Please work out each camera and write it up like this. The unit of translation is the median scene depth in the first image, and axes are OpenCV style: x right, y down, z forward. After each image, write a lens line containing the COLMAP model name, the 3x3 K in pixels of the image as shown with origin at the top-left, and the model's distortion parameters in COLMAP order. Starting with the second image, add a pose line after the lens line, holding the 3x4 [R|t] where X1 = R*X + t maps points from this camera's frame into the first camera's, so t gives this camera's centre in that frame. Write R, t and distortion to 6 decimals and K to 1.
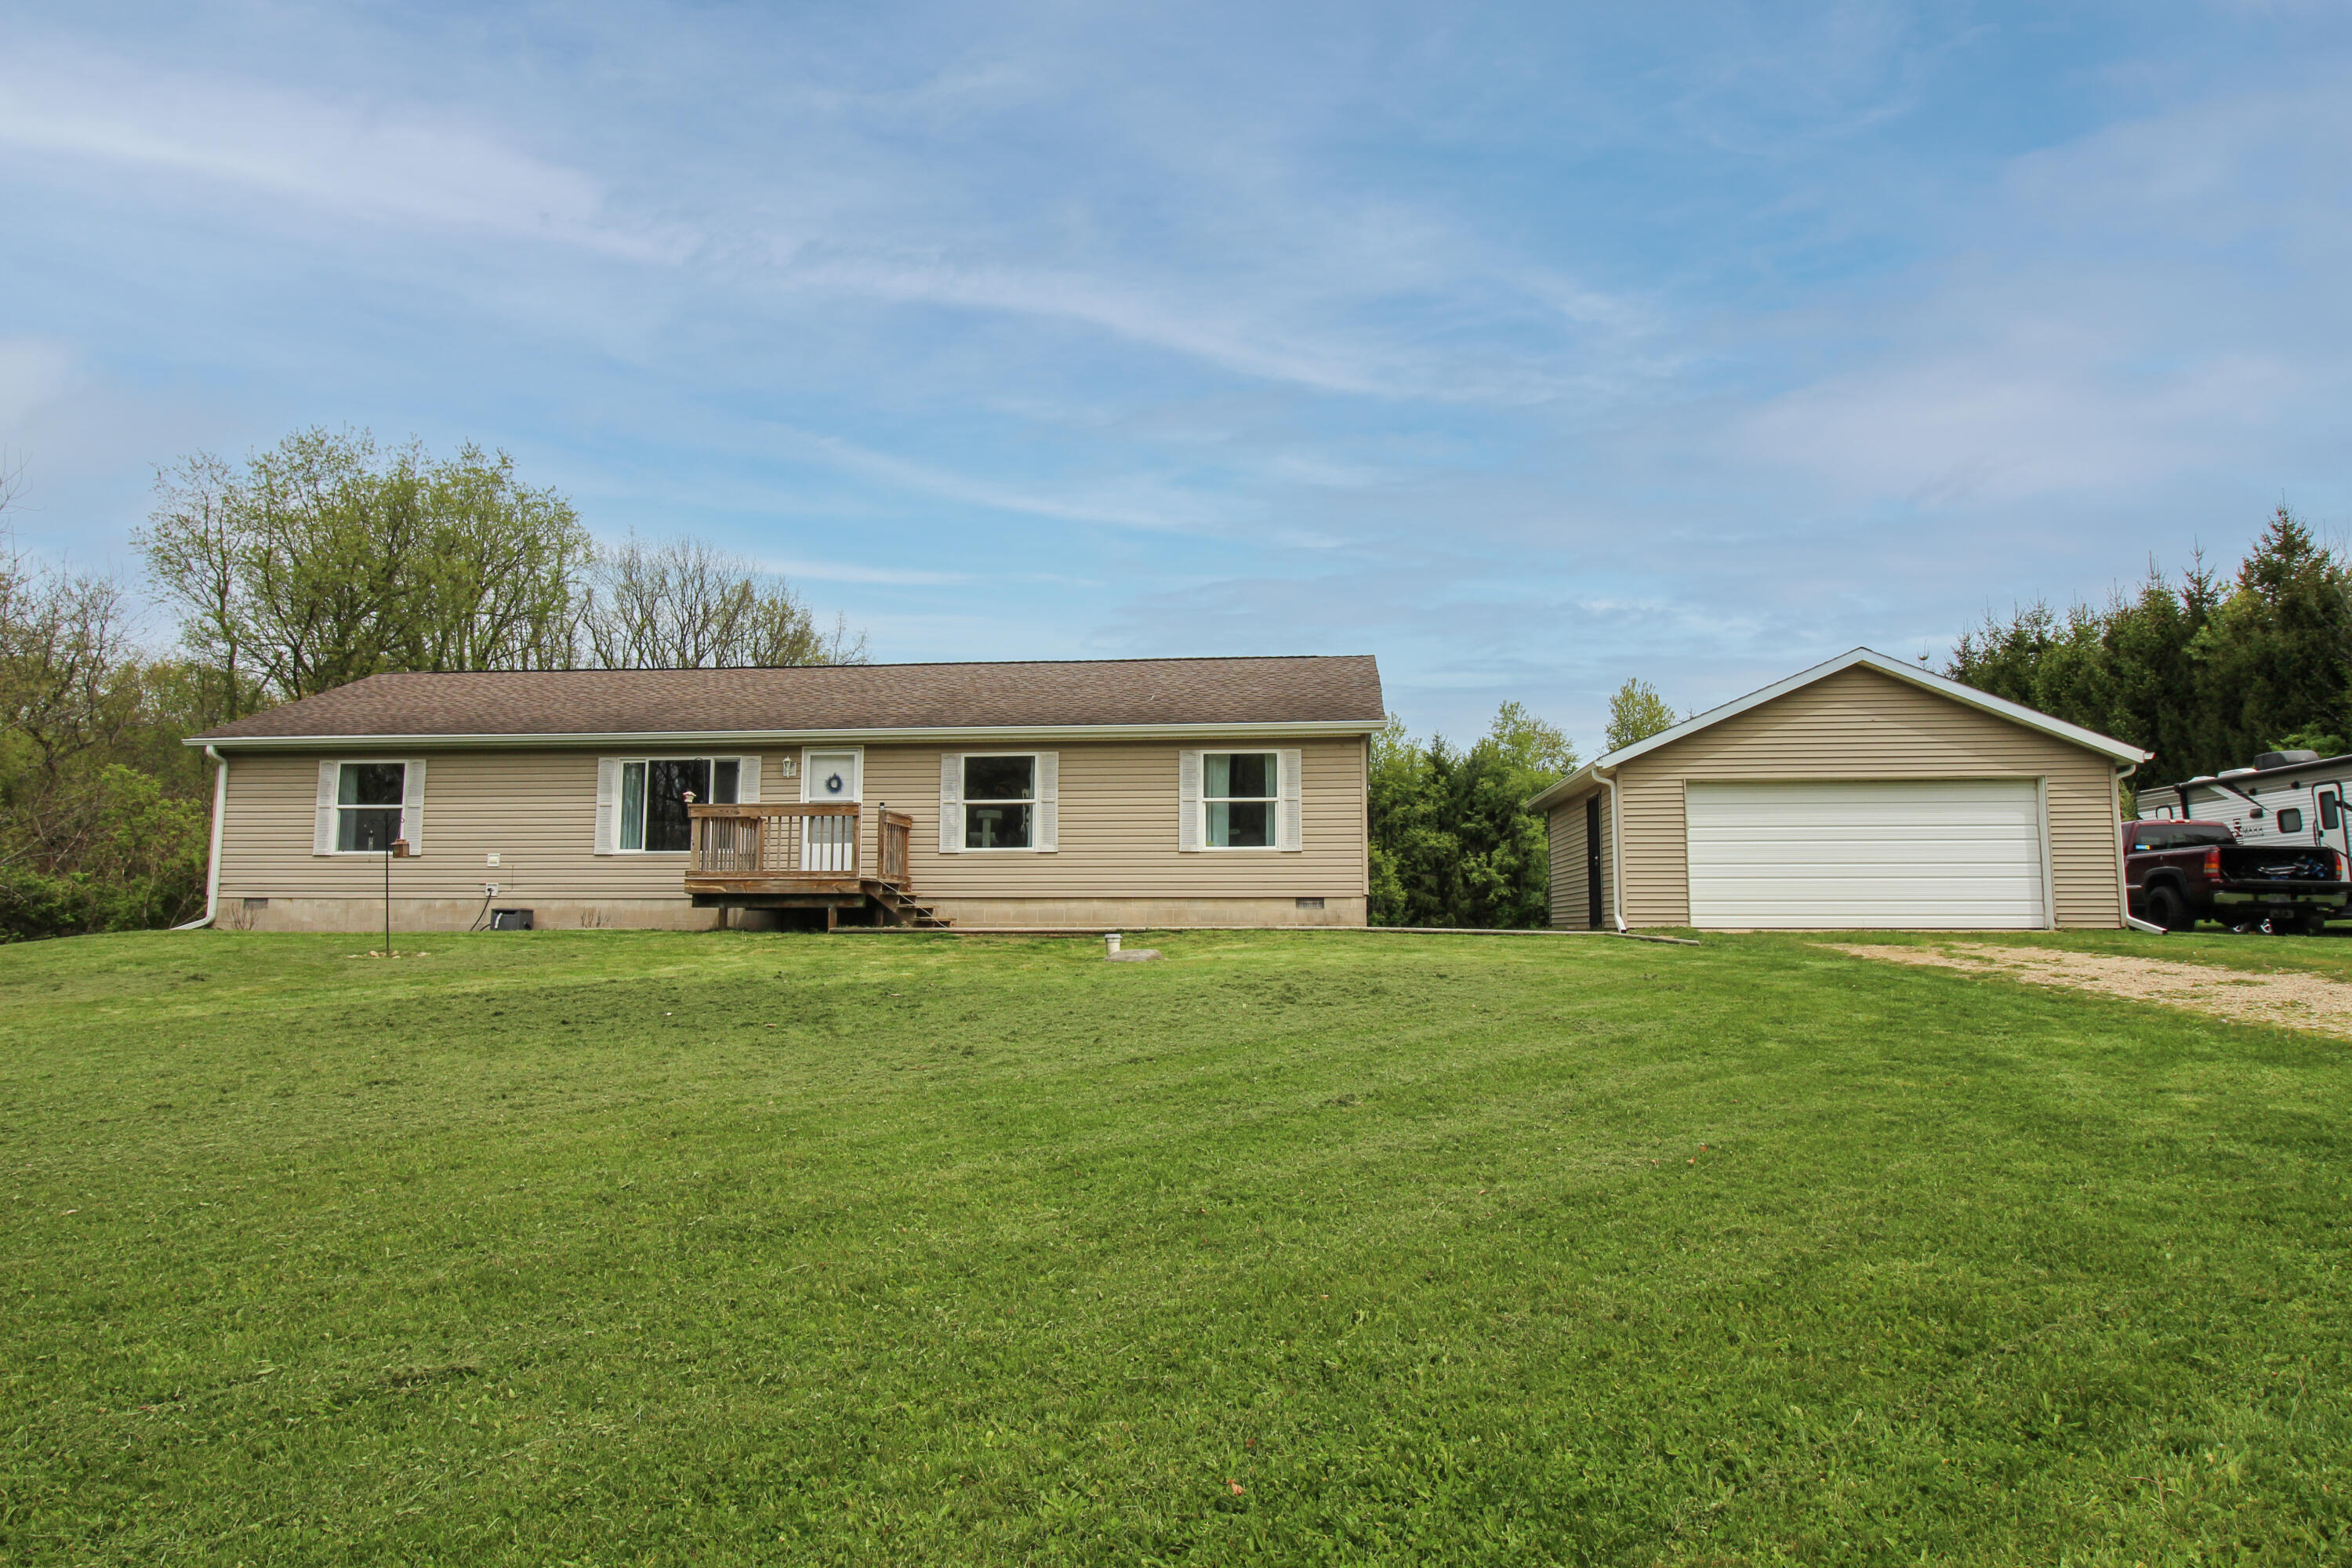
lens RADIAL K [[1419.8, 0, 1180.8], [0, 1419.8, 779.6], [0, 0, 1]] dist [0.000536, -0.001233]
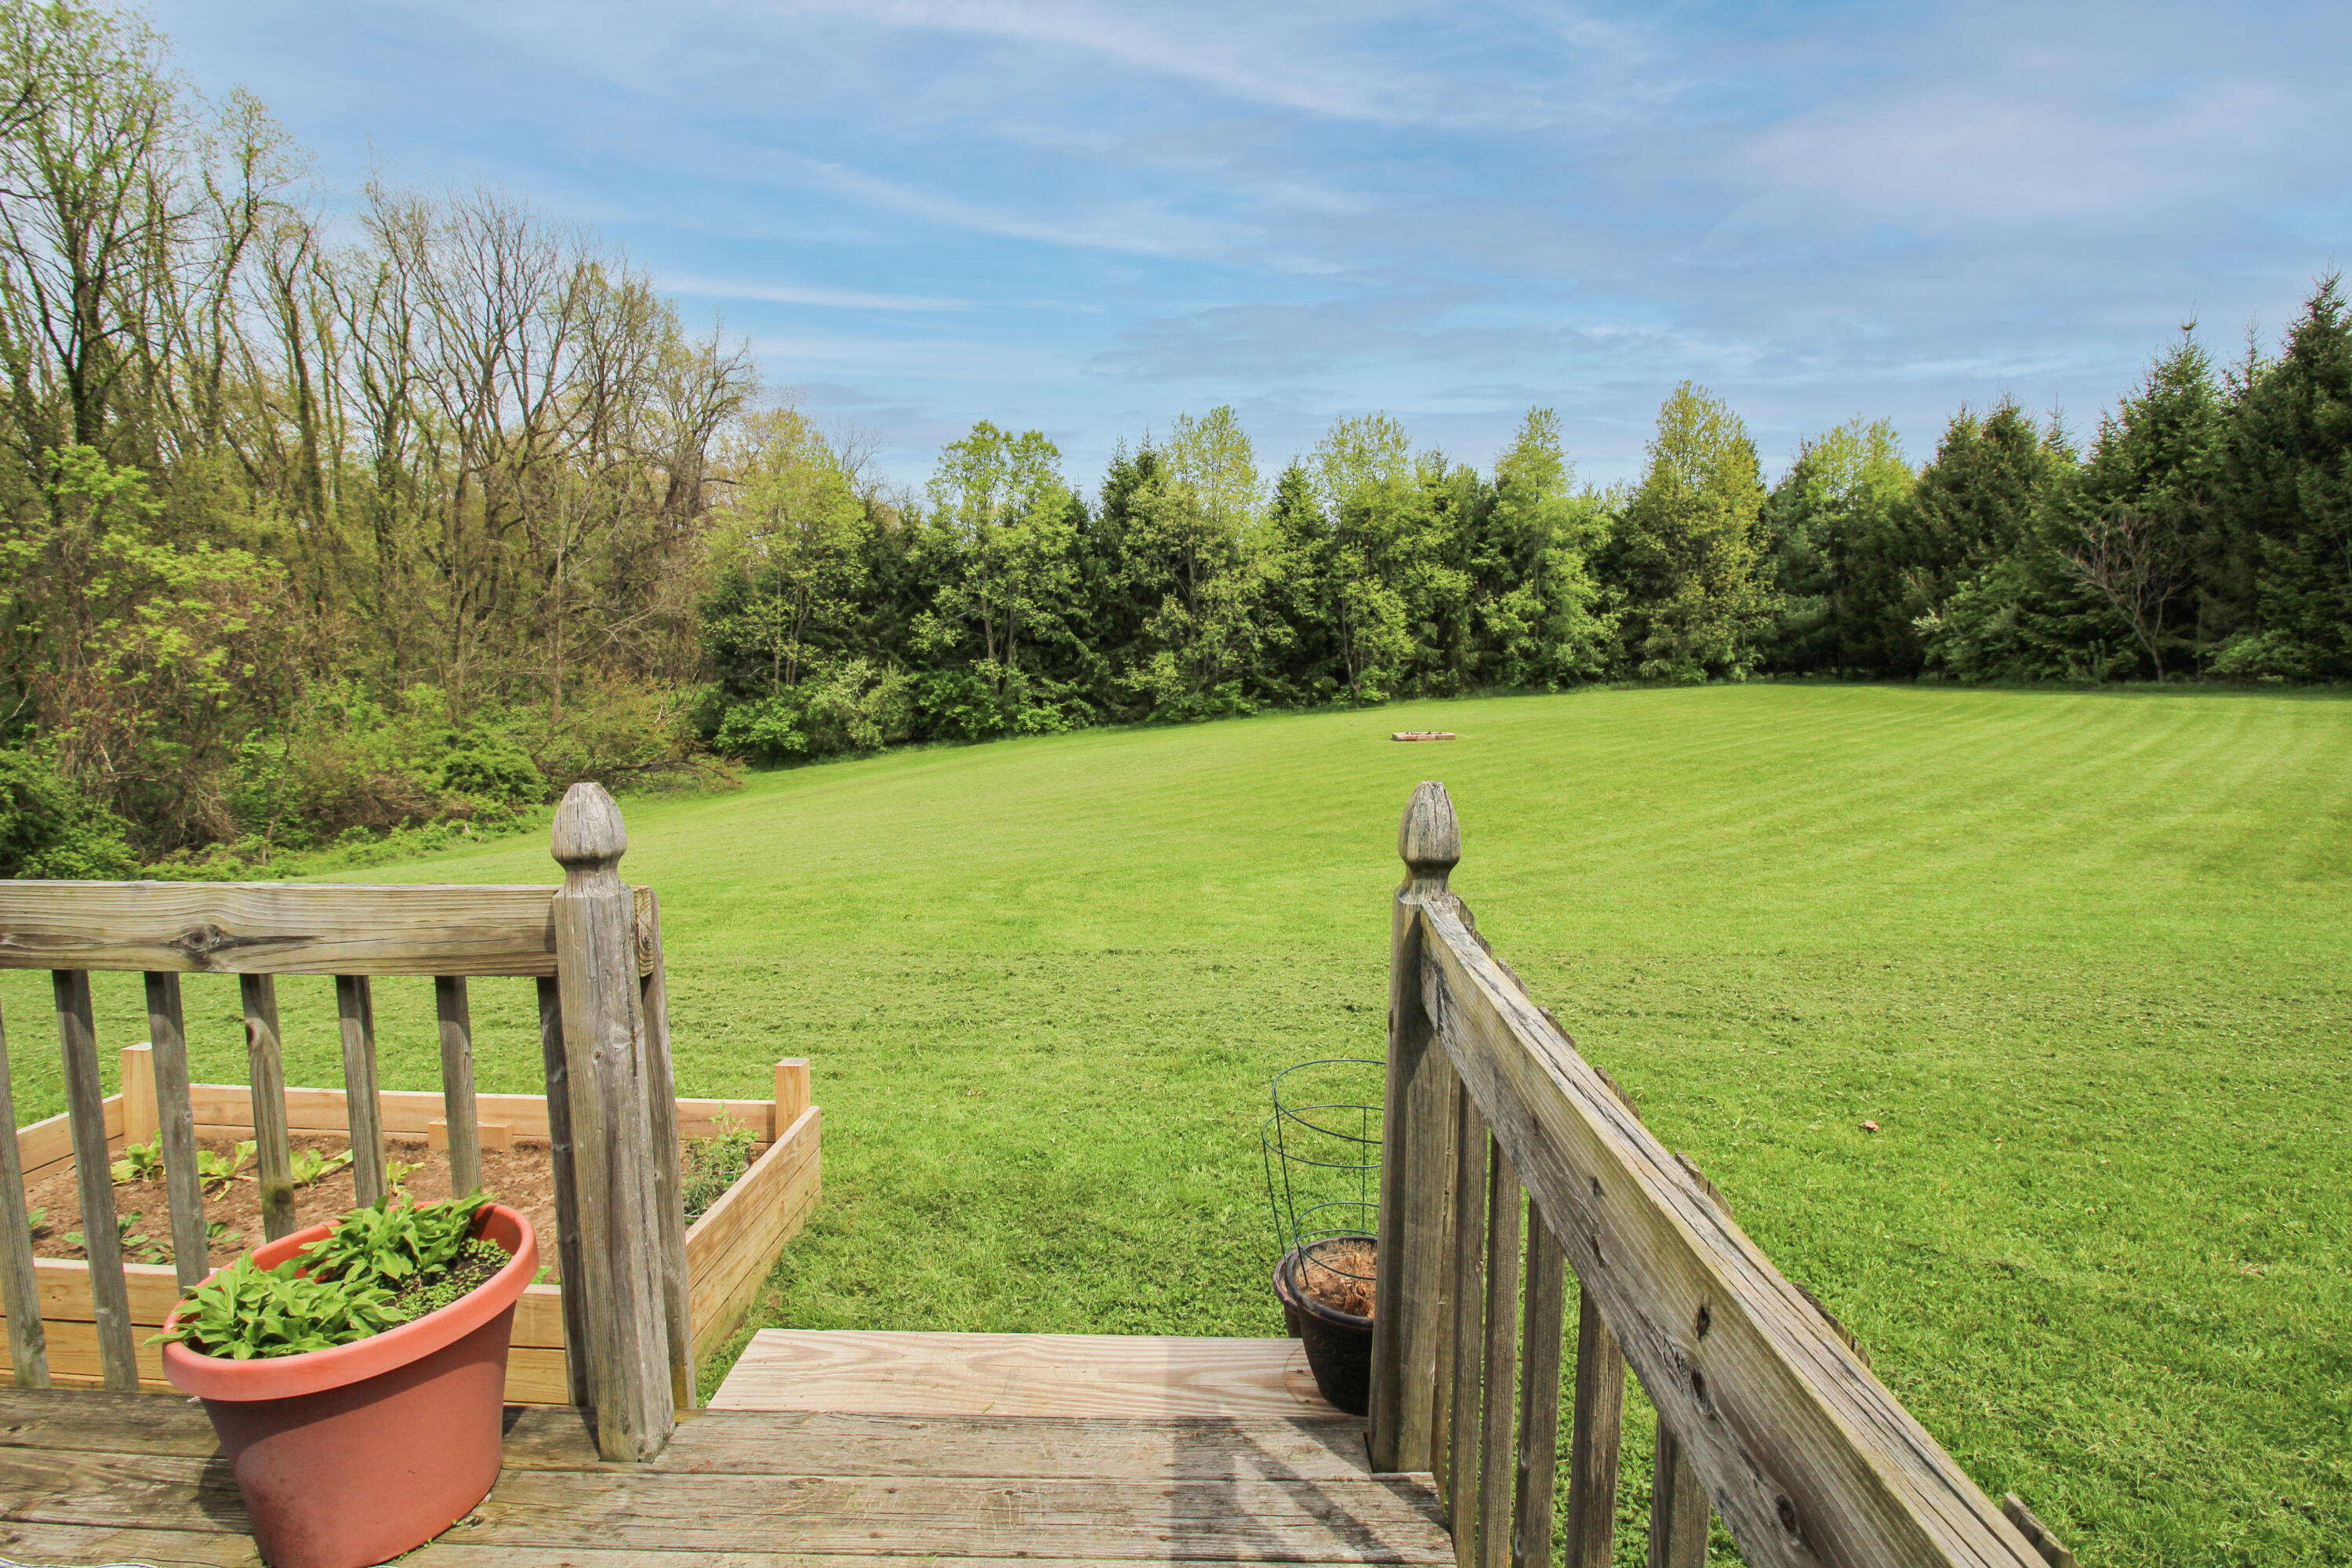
lens RADIAL K [[1092.1, 0, 1182.7], [0, 1092.1, 776.9], [0, 0, 1]] dist [0.000193, -0.012732]
pose [[0.996760, -0.009332, 0.079889, -0.081661], [-0.008367, 0.975828, 0.218378, 0.063445], [-0.079995, -0.218339, 0.972589, 1.385103]]
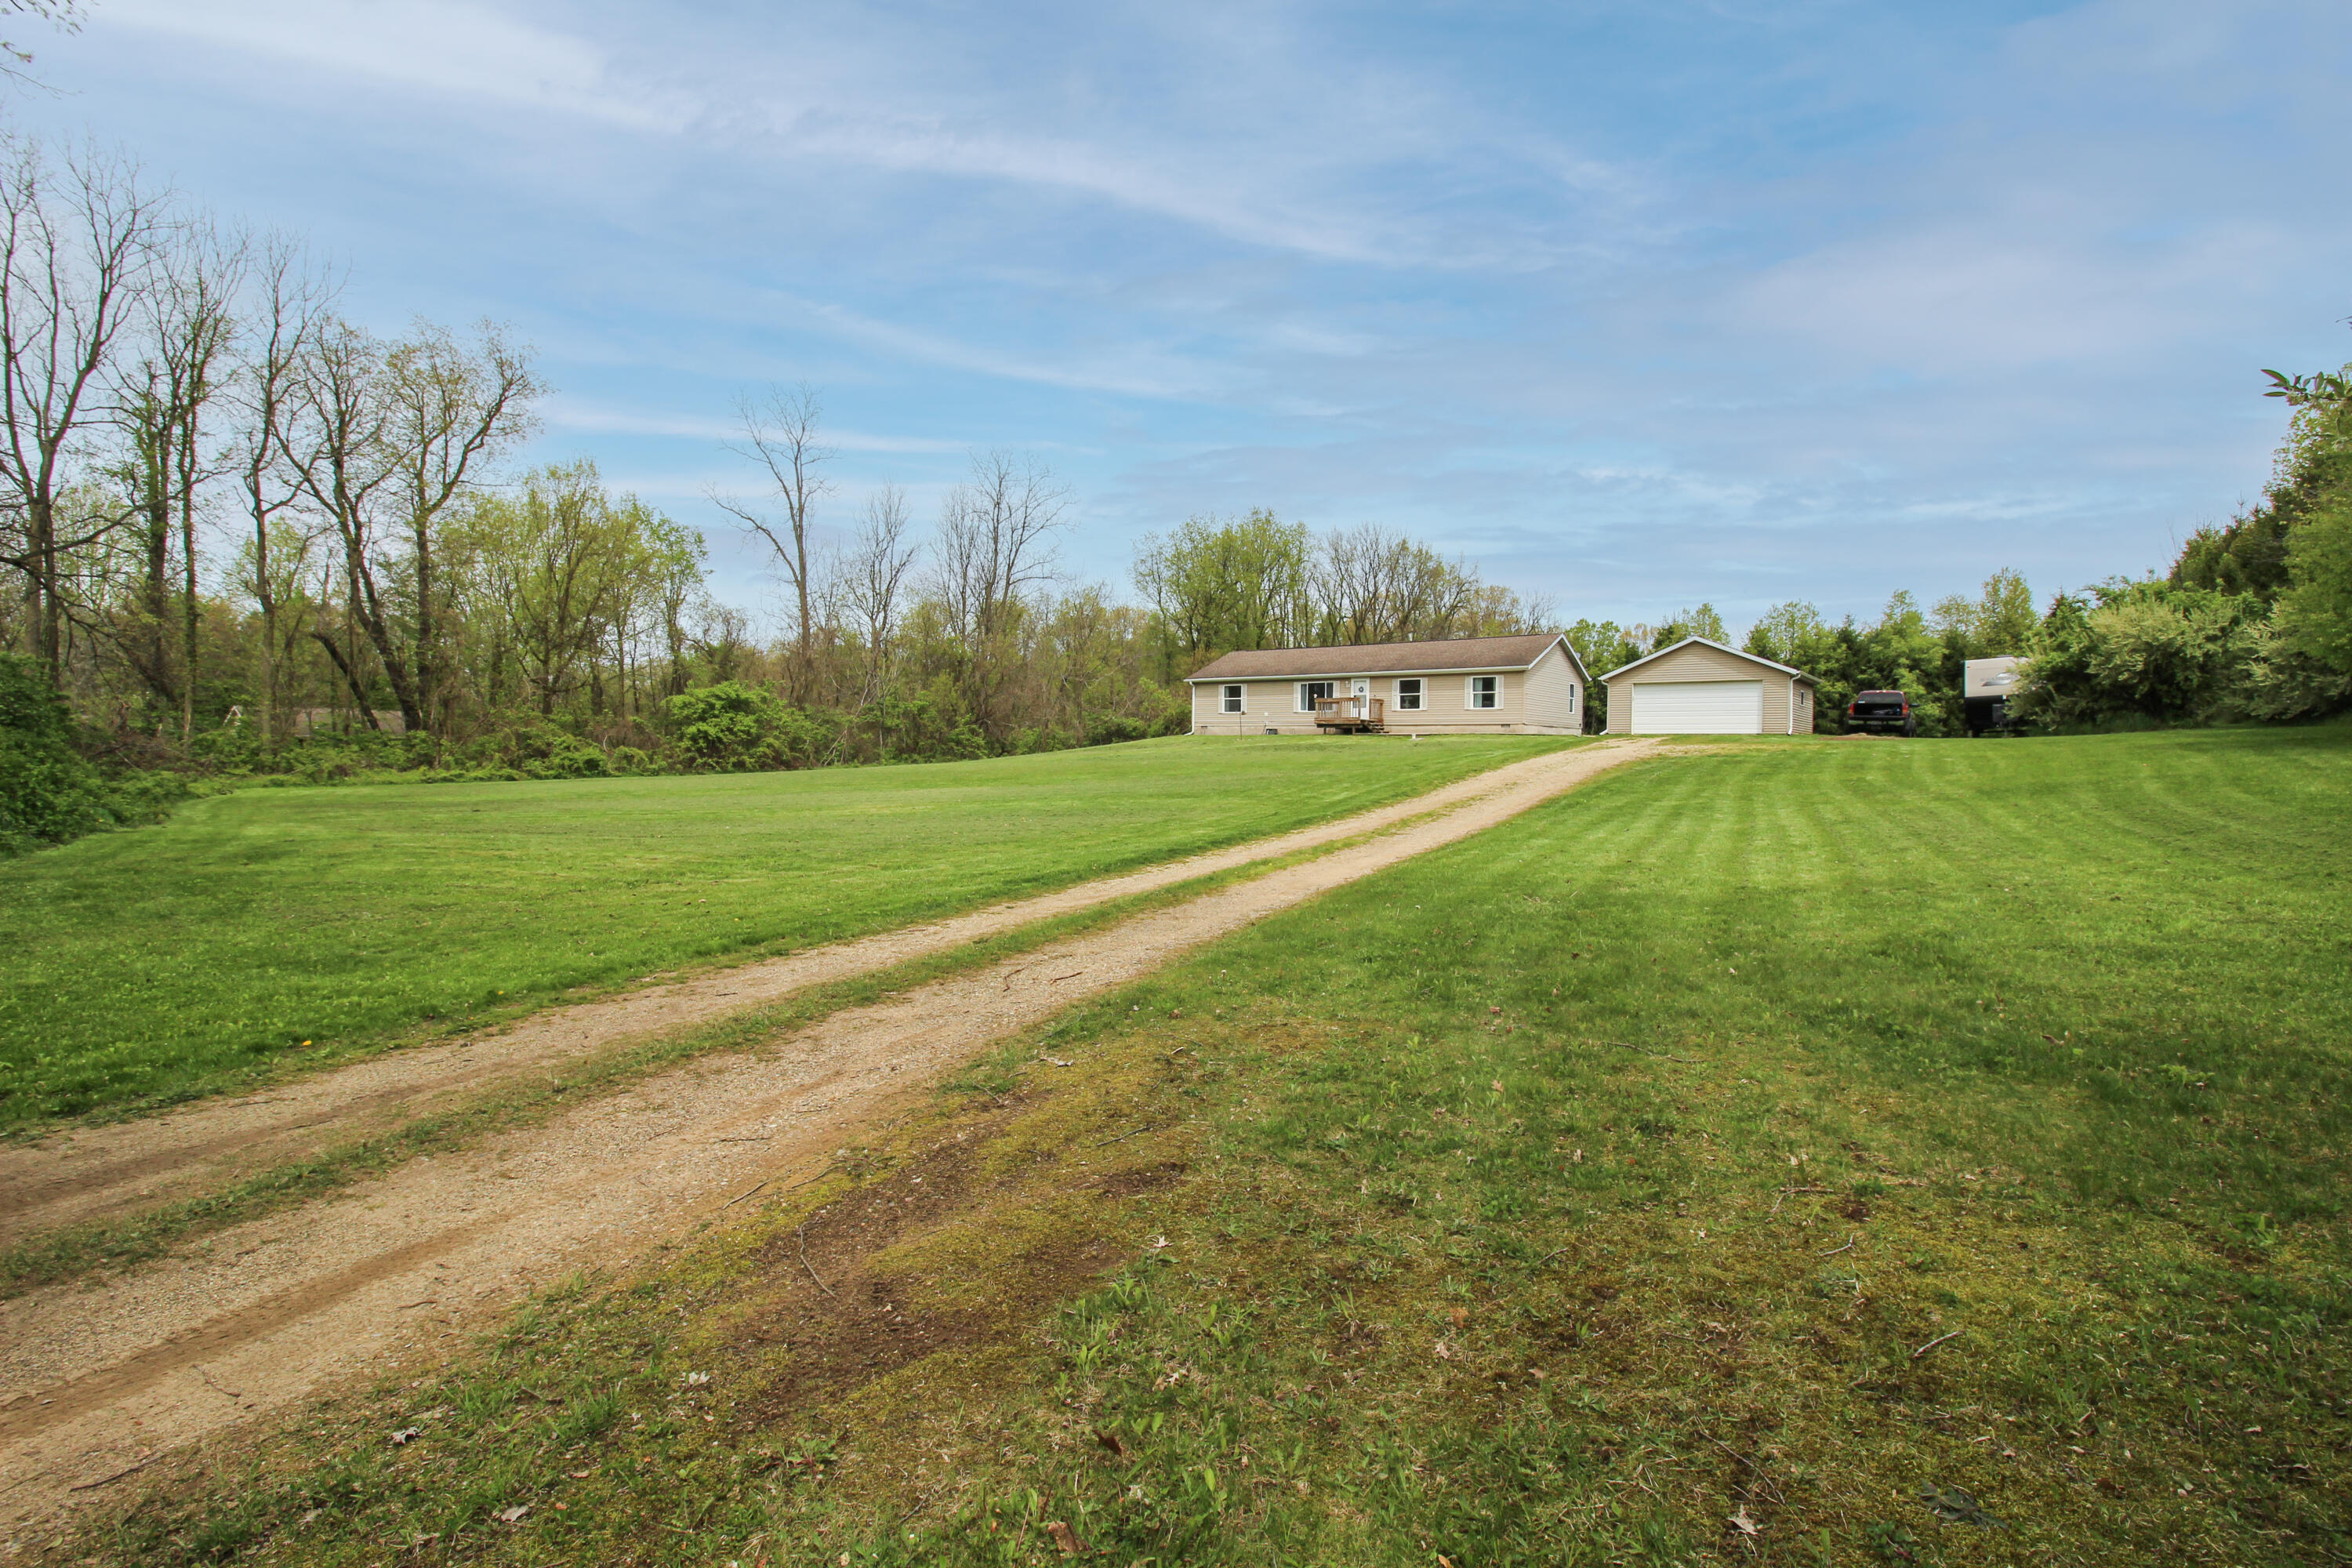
lens RADIAL K [[1082.8, 0, 1180.8], [0, 1082.8, 779.8], [0, 0, 1]] dist [0.000222, -0.013995]
pose [[0.856539, 0.021285, -0.515644, 0.664537], [0.046463, 0.991911, 0.118123, -0.101306], [0.513987, -0.125135, 0.848622, -1.291246]]
